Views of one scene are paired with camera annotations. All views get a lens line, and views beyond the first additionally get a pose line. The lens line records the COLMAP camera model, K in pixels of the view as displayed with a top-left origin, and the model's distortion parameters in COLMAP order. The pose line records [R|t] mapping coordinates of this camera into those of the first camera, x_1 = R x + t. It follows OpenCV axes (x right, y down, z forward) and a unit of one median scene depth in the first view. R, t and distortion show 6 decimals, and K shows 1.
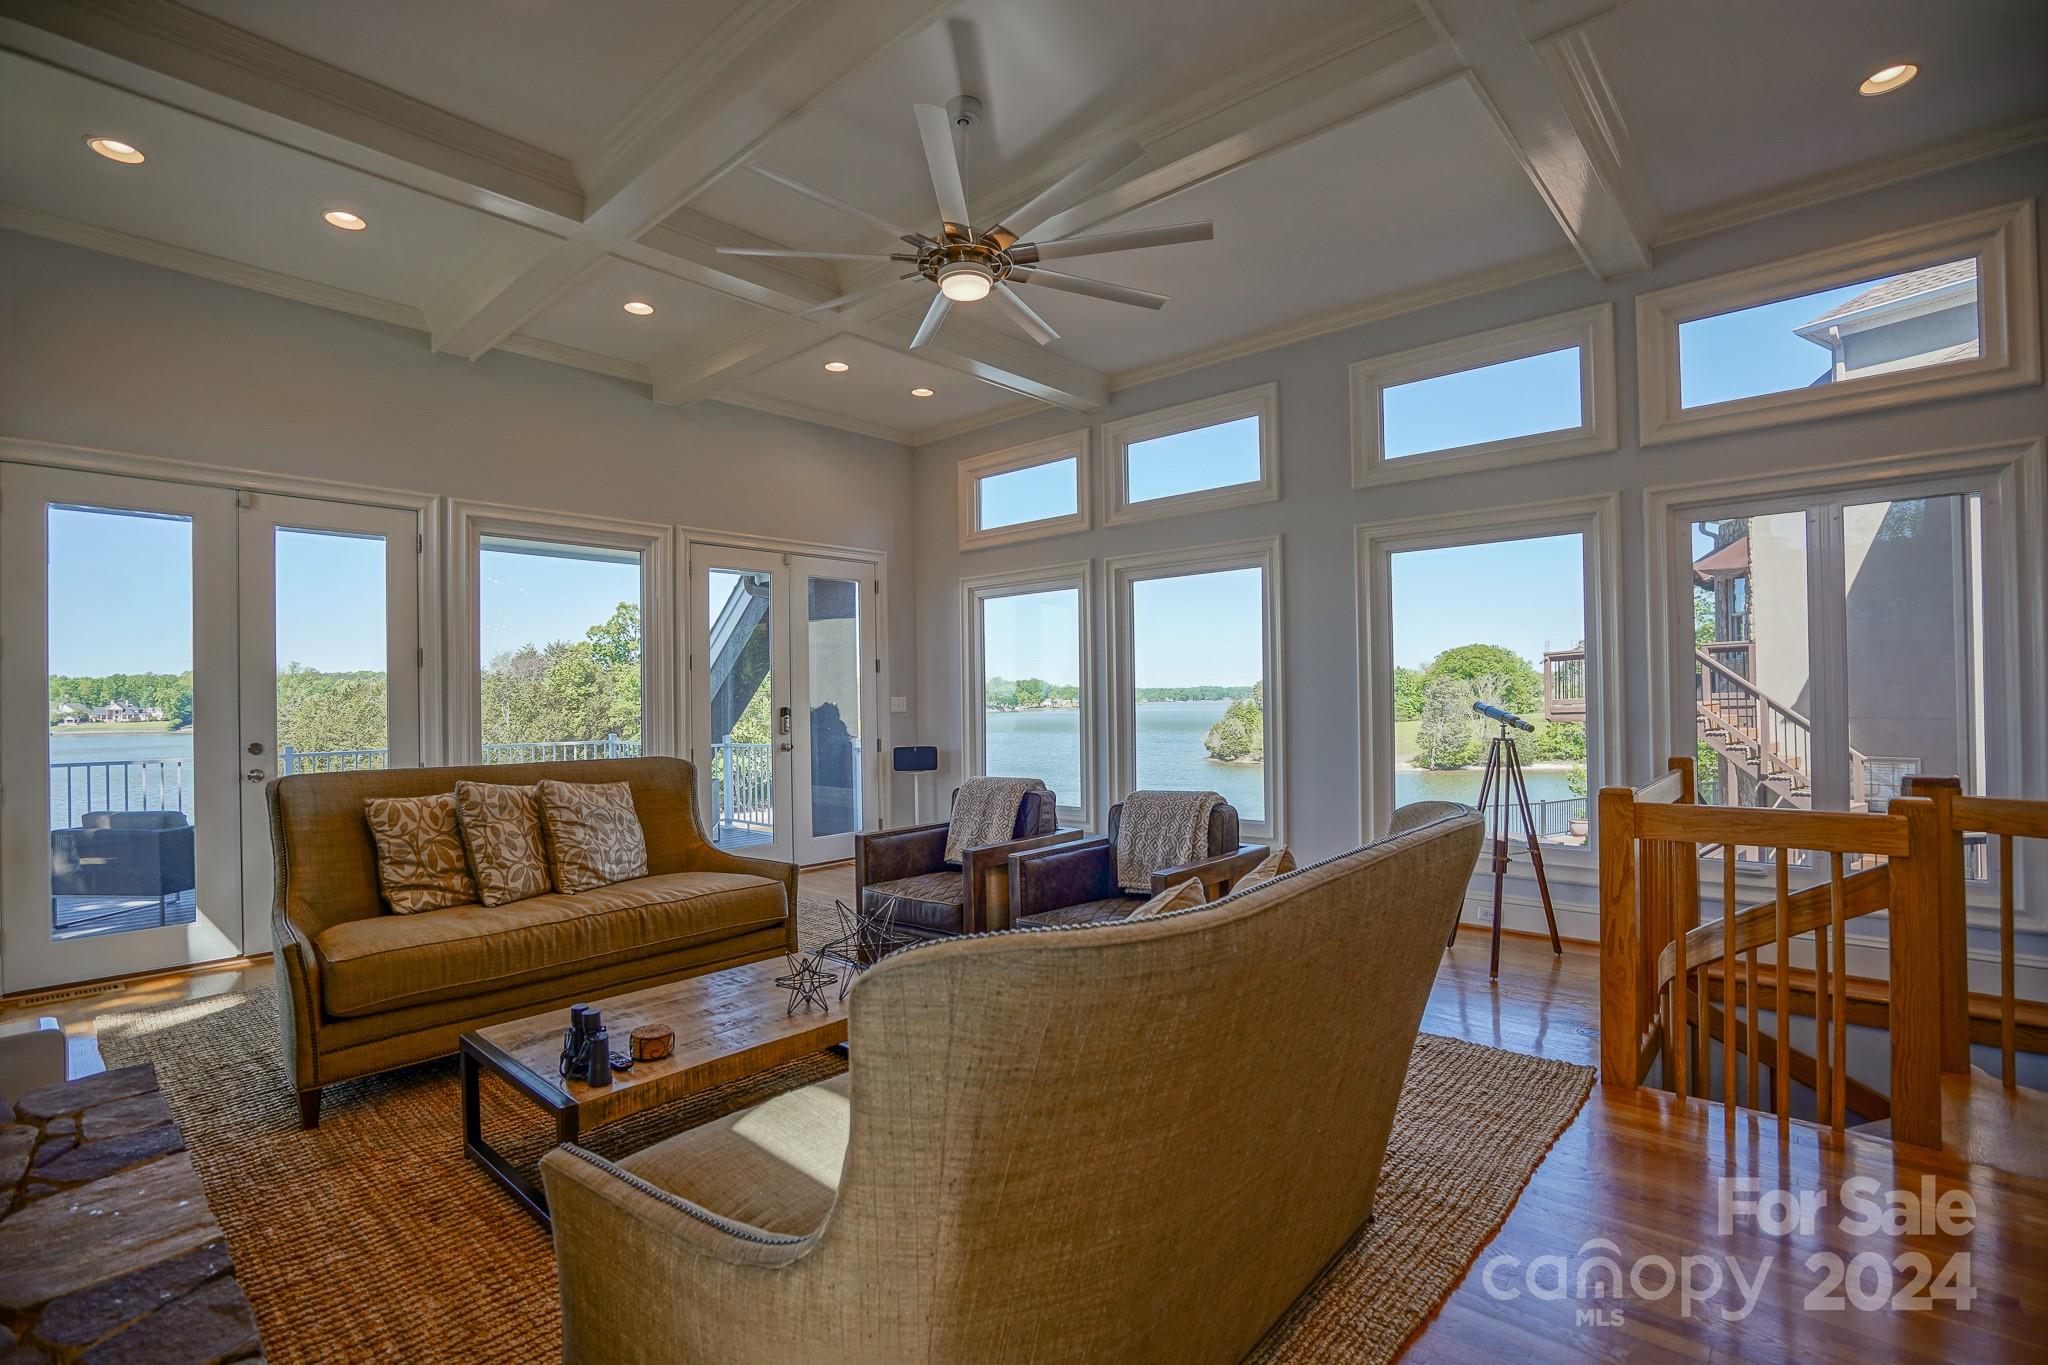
lens RADIAL K [[949.0, 0, 1024.5], [0, 949.0, 684.4], [0, 0, 1]] dist [-0.047165, 0.014948]
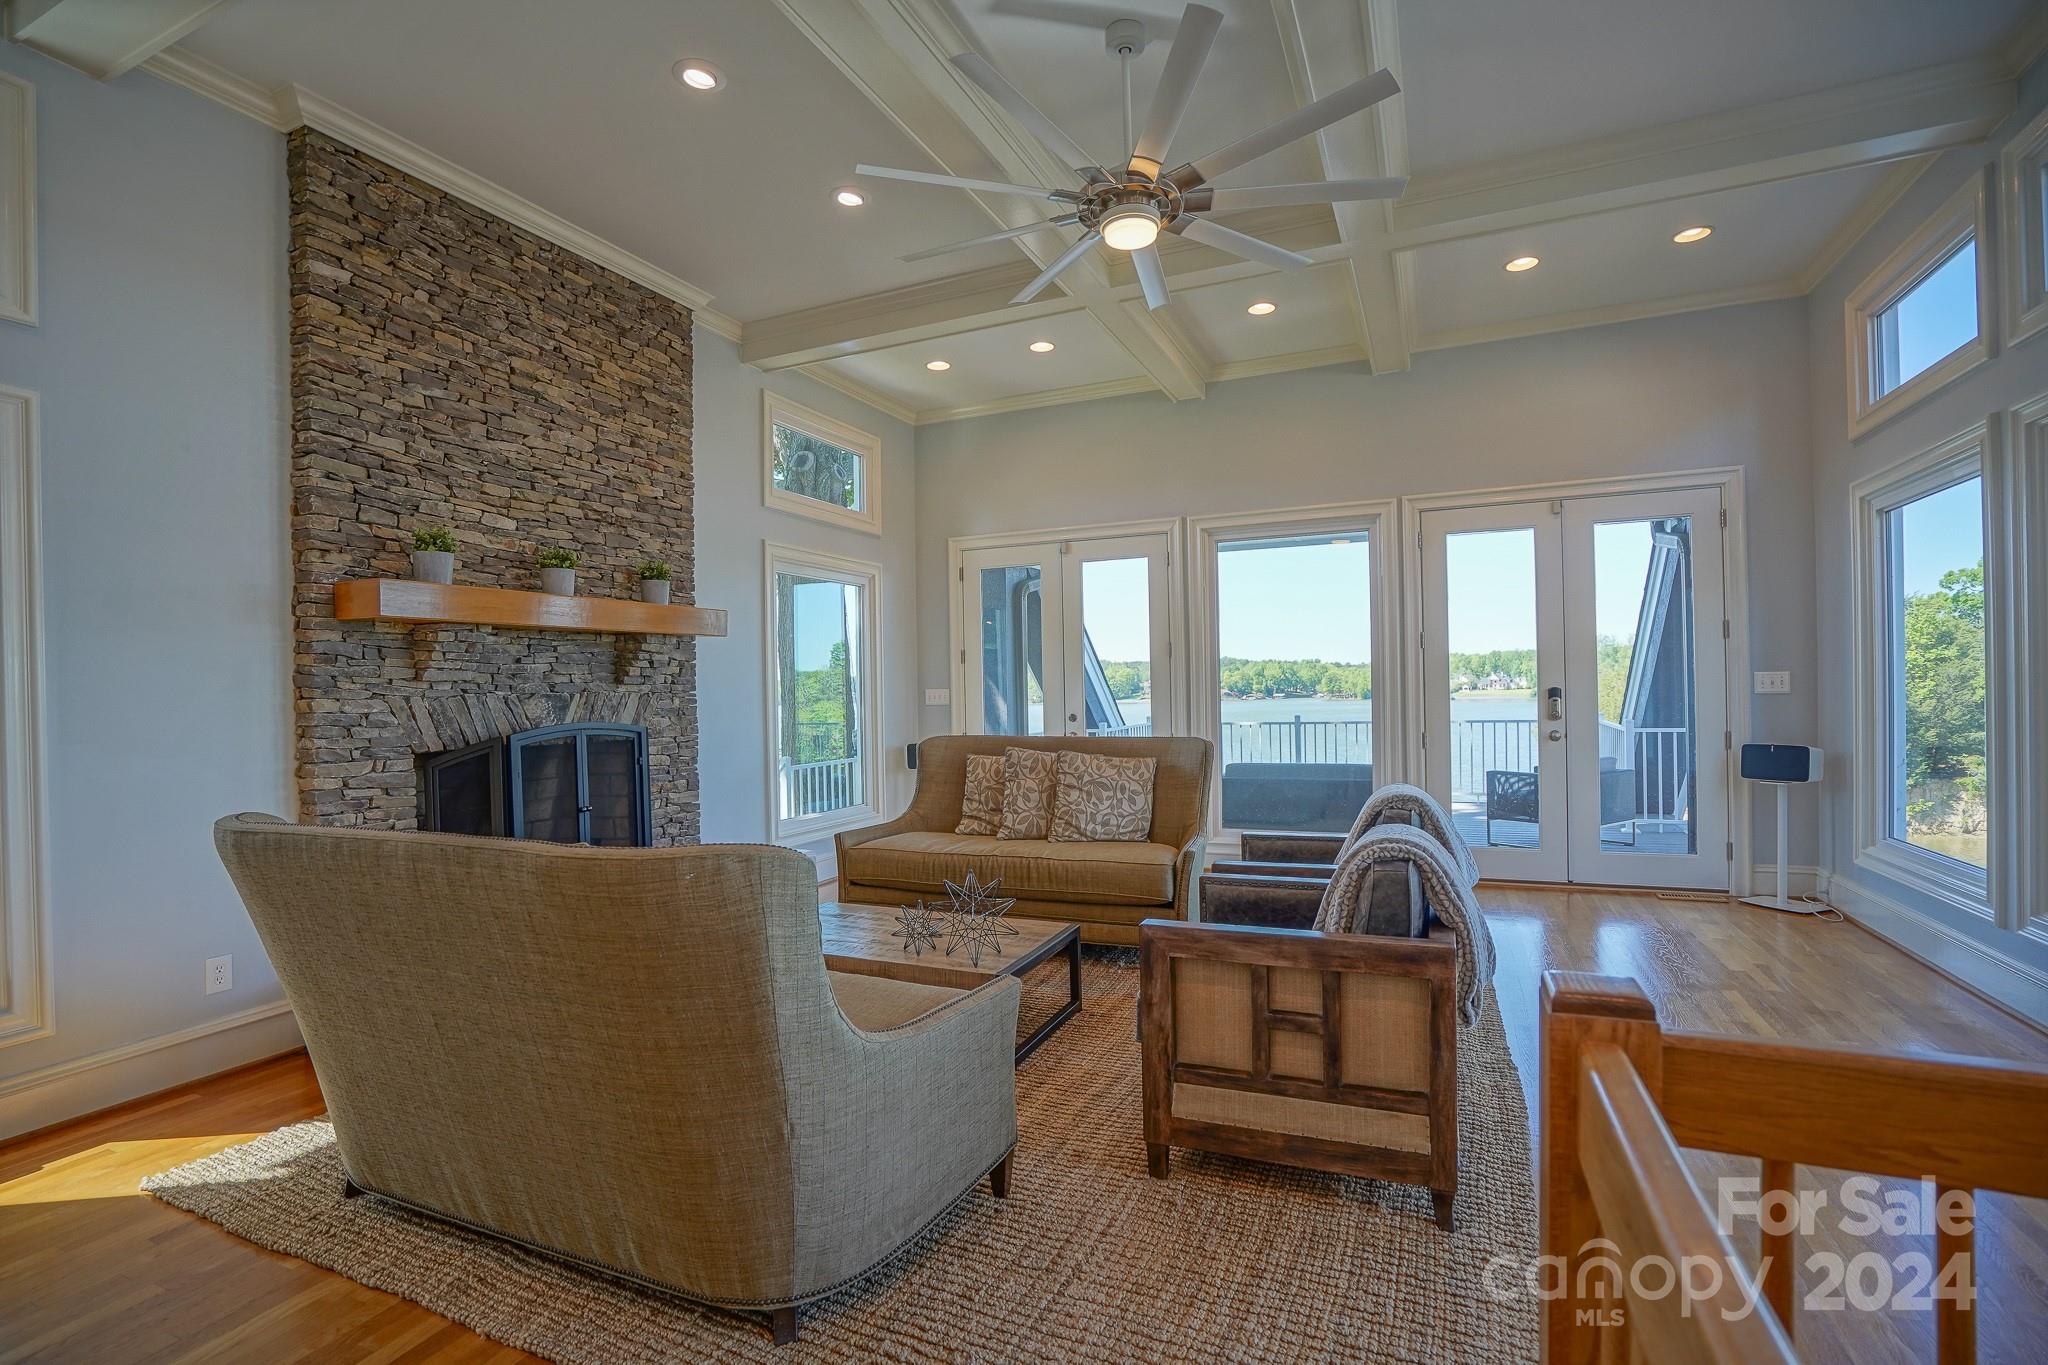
lens RADIAL K [[949.0, 0, 1025.0], [0, 949.0, 685.0], [0, 0, 1]] dist [-0.047165, 0.014948]
pose [[0.310332, 0.002554, -0.950625, 0.345735], [0.029909, 0.999475, 0.012449, -0.001716], [0.950158, -0.032295, 0.310093, 0.281855]]
